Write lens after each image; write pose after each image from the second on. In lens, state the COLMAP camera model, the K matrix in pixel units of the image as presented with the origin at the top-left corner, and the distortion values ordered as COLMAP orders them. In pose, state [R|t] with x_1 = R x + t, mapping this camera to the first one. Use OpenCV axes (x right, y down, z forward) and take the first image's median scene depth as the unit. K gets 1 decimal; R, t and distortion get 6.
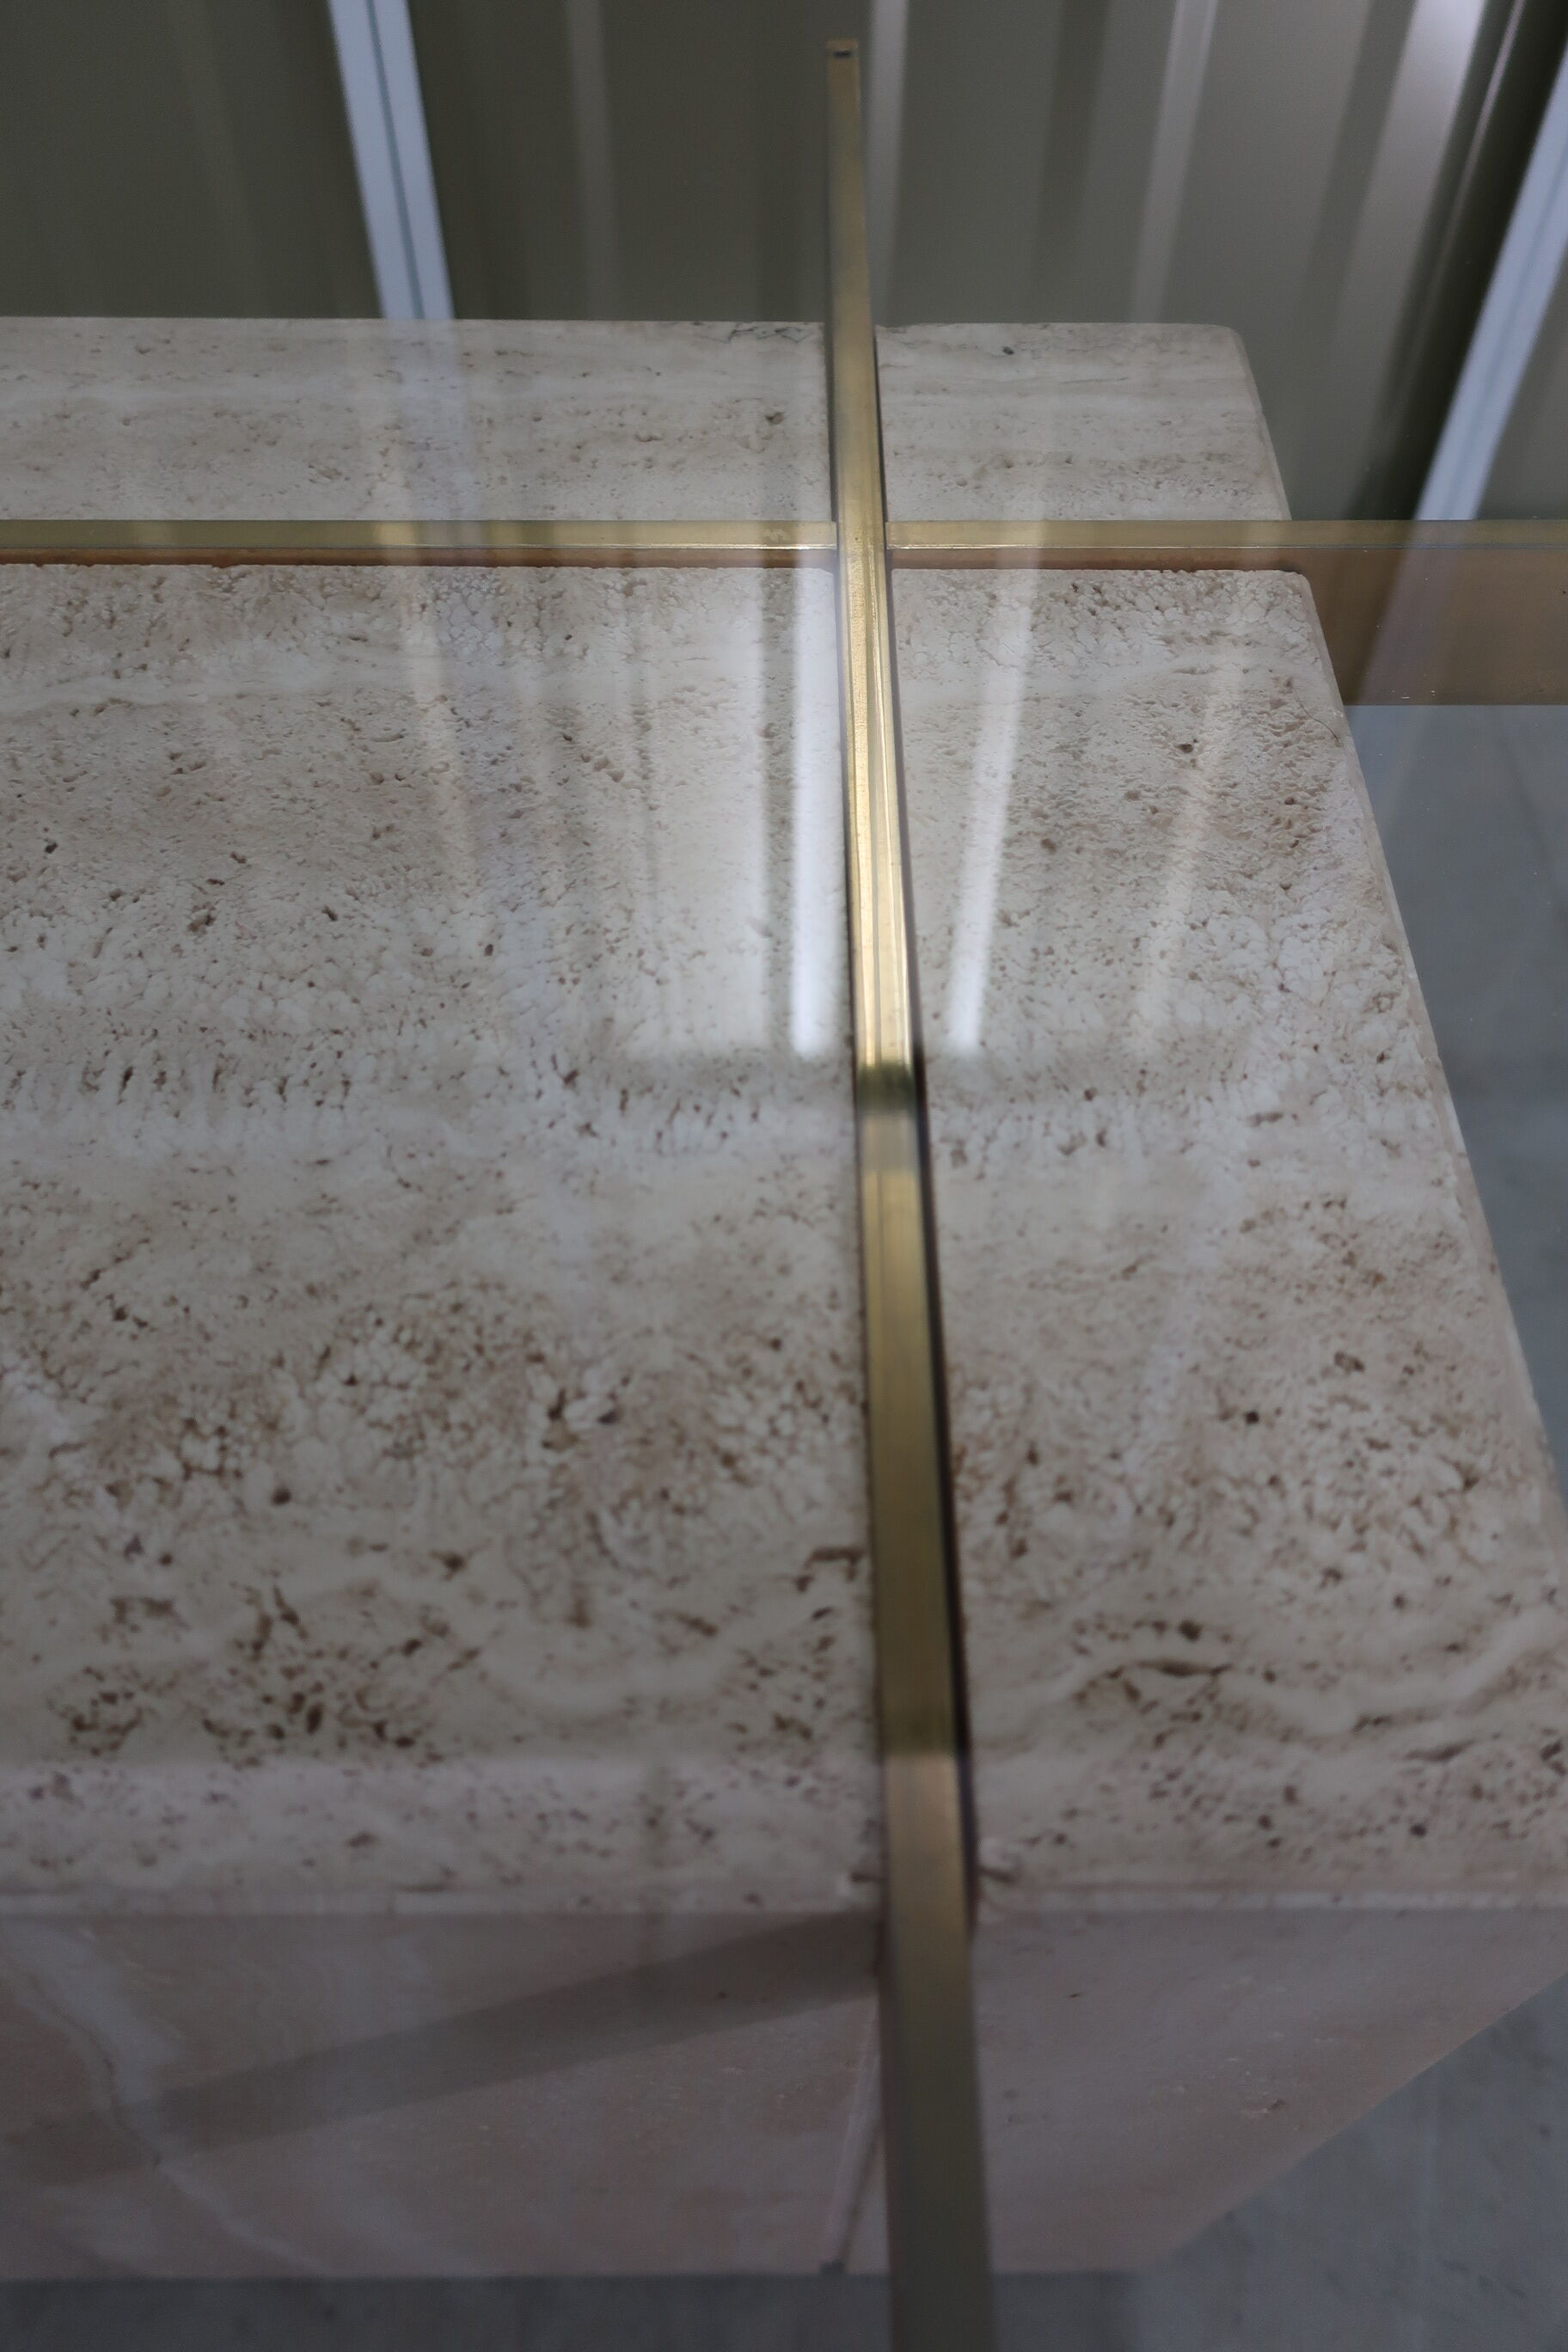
lens RADIAL K [[1860.0, 0, 779.7], [0, 1860.0, 1176.1], [0, 0, 1]] dist [-0.010118, 0.014597]
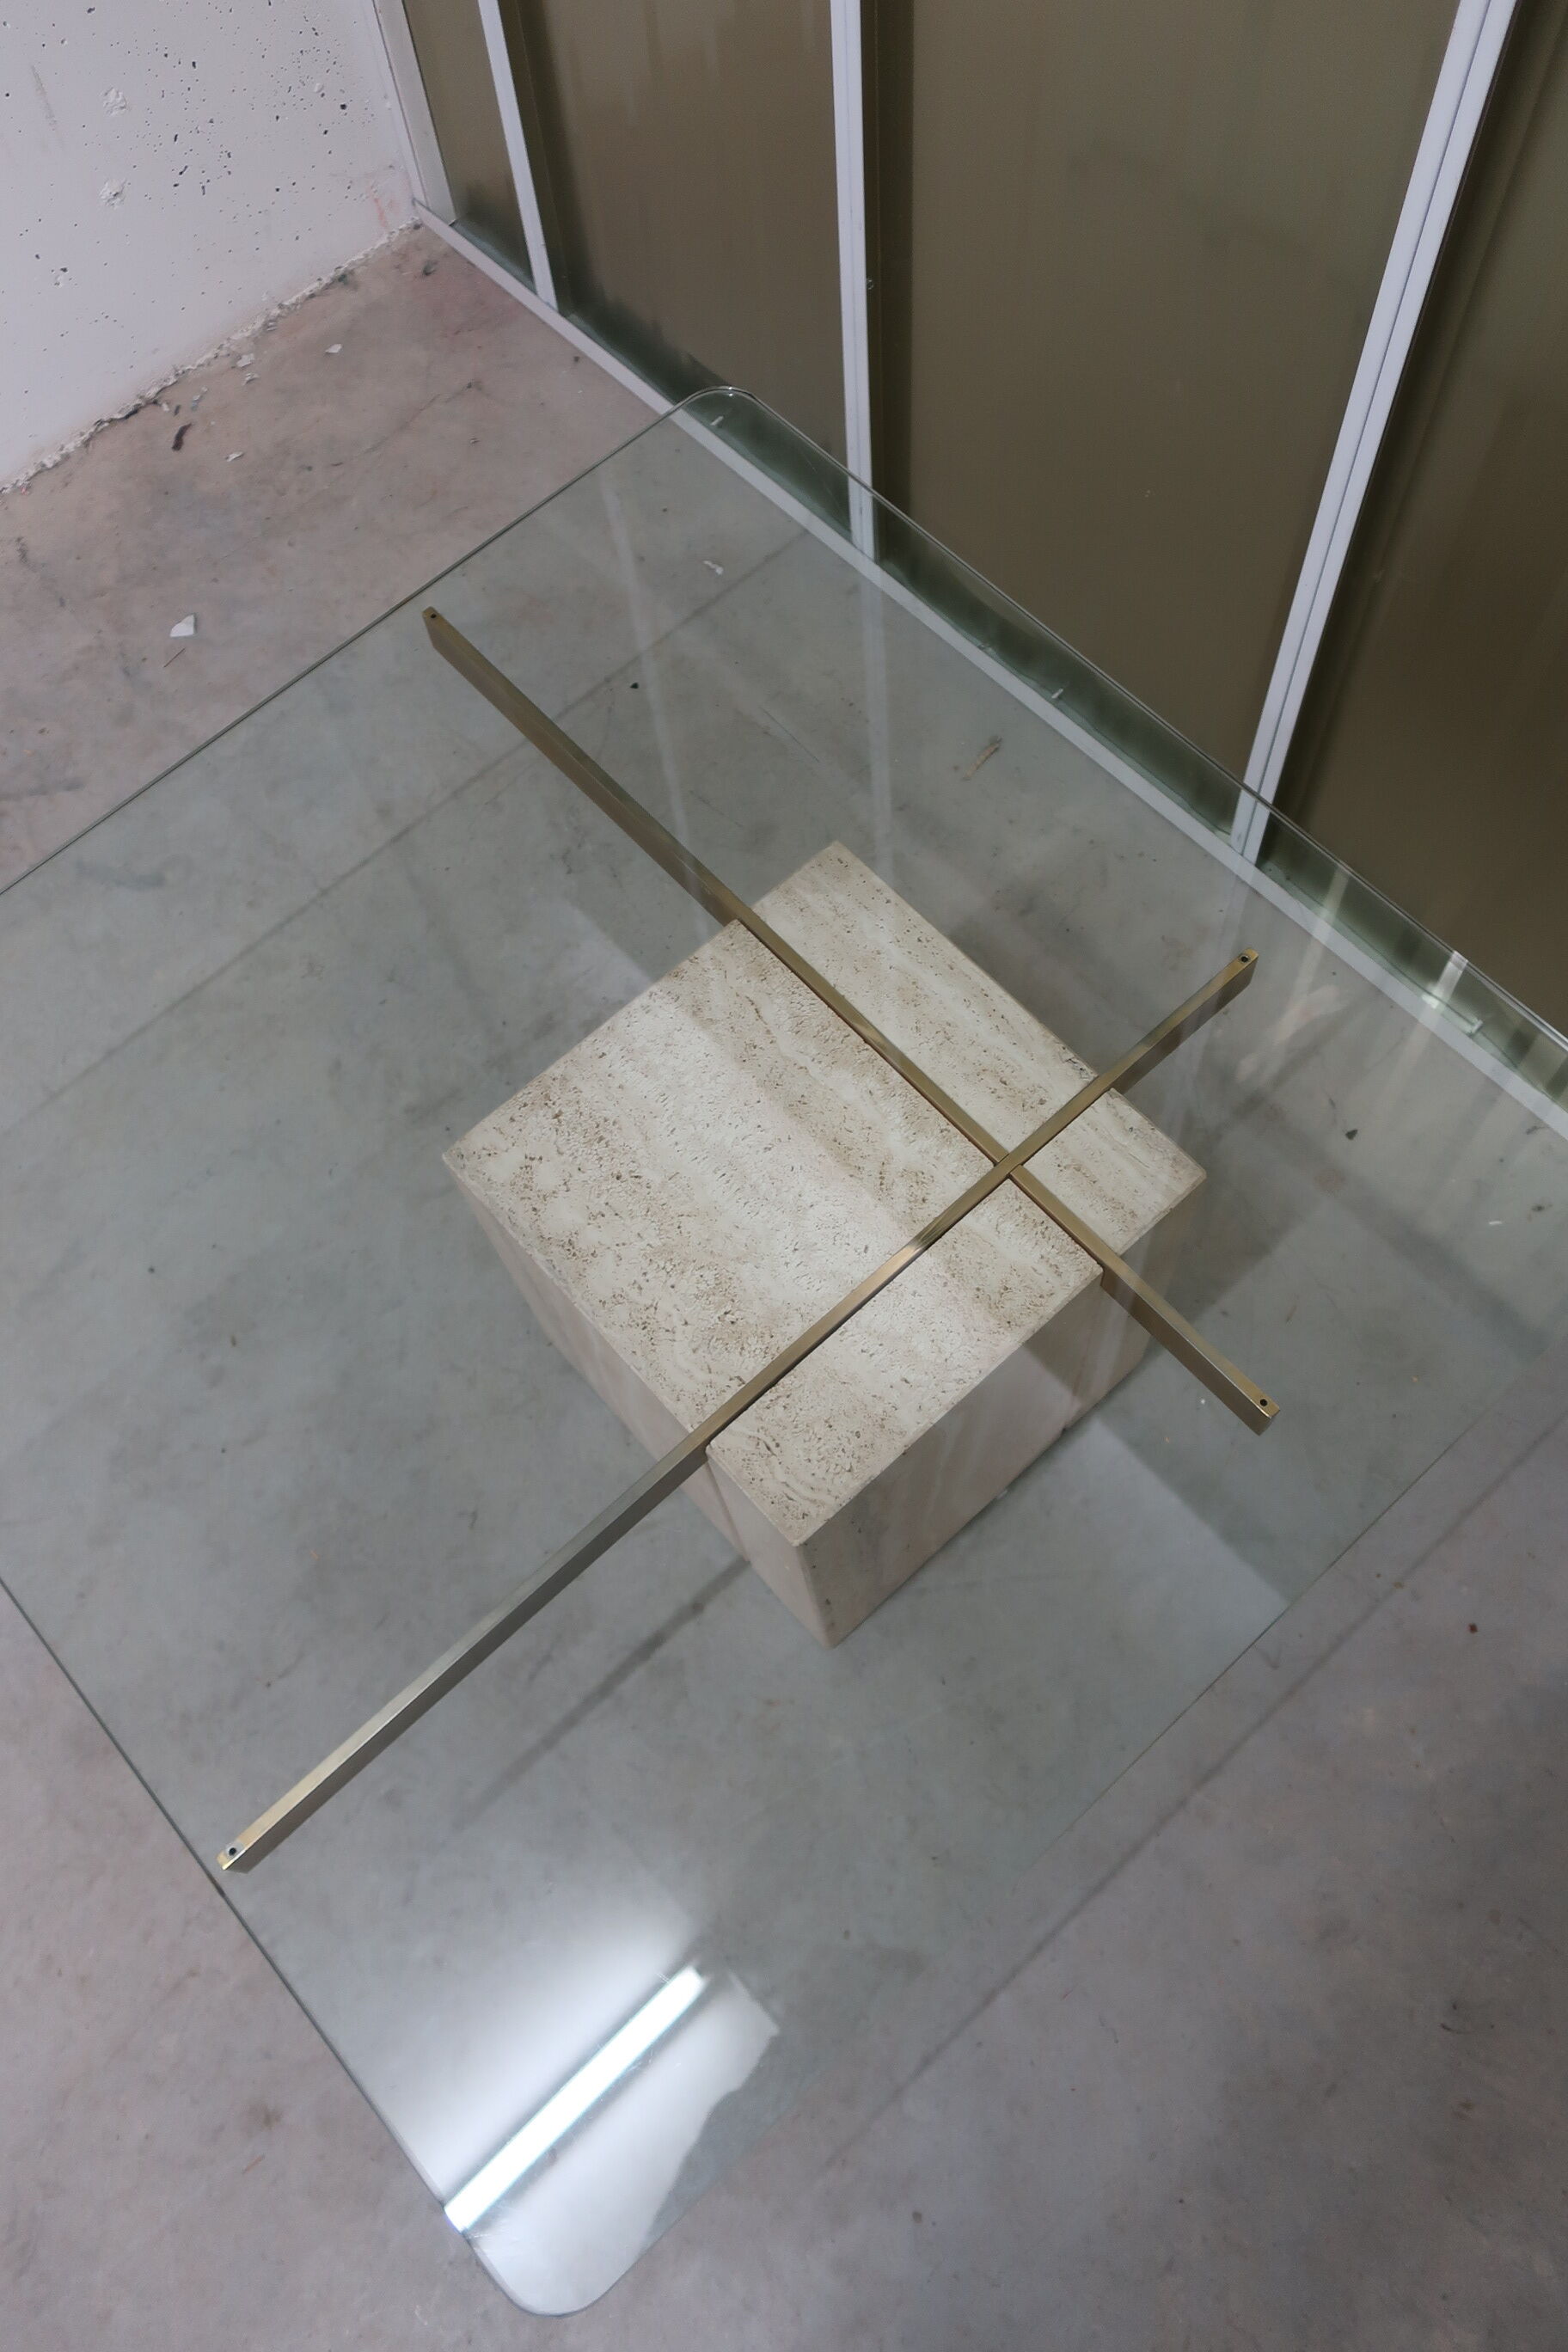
lens RADIAL K [[1860.0, 0, 775.6], [0, 1860.0, 1150.5], [0, 0, 1]] dist [-0.010118, 0.014597]
pose [[0.659095, 0.666899, -0.347620, 1.216576], [-0.563274, 0.744016, 0.359392, -1.787467], [0.498313, -0.041068, 0.866024, -2.719153]]
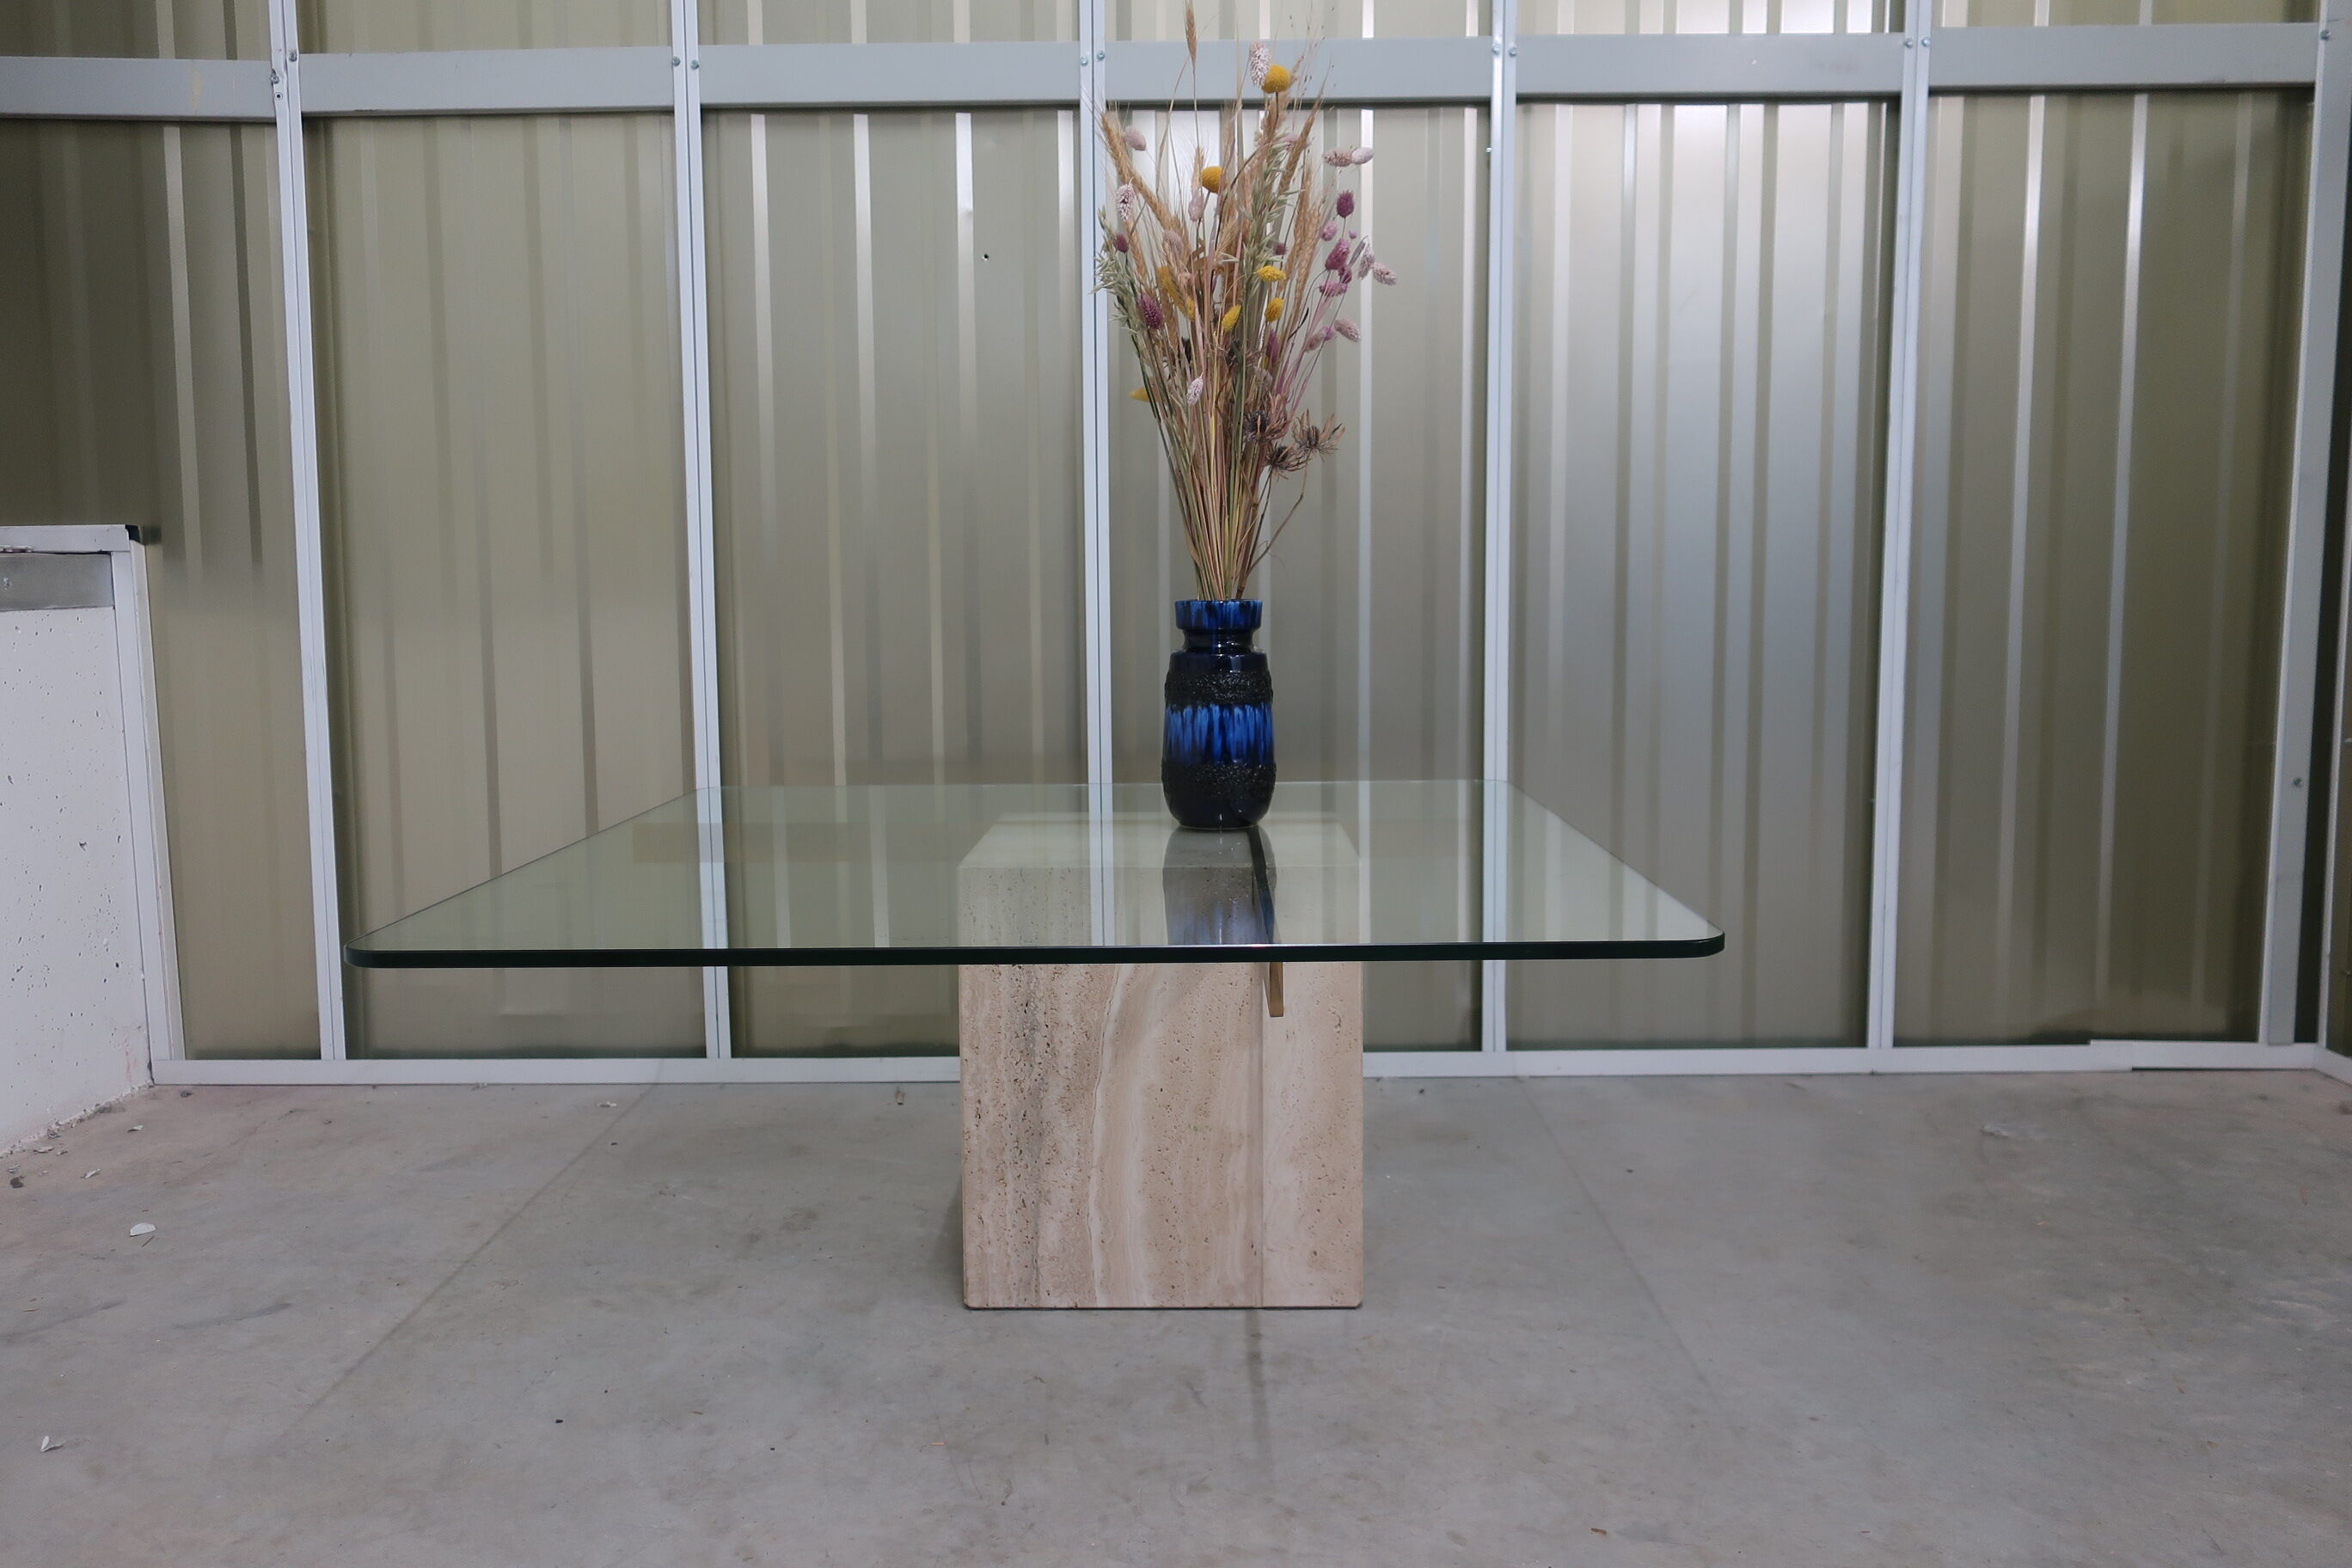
lens RADIAL K [[1860.0, 0, 1169.6], [0, 1860.0, 797.4], [0, 0, 1]] dist [-0.010118, 0.014597]
pose [[0.999613, -0.007935, -0.026675, -0.061808], [-0.014065, 0.683024, -0.730260, 4.555612], [0.024014, 0.730353, 0.682648, -3.443599]]
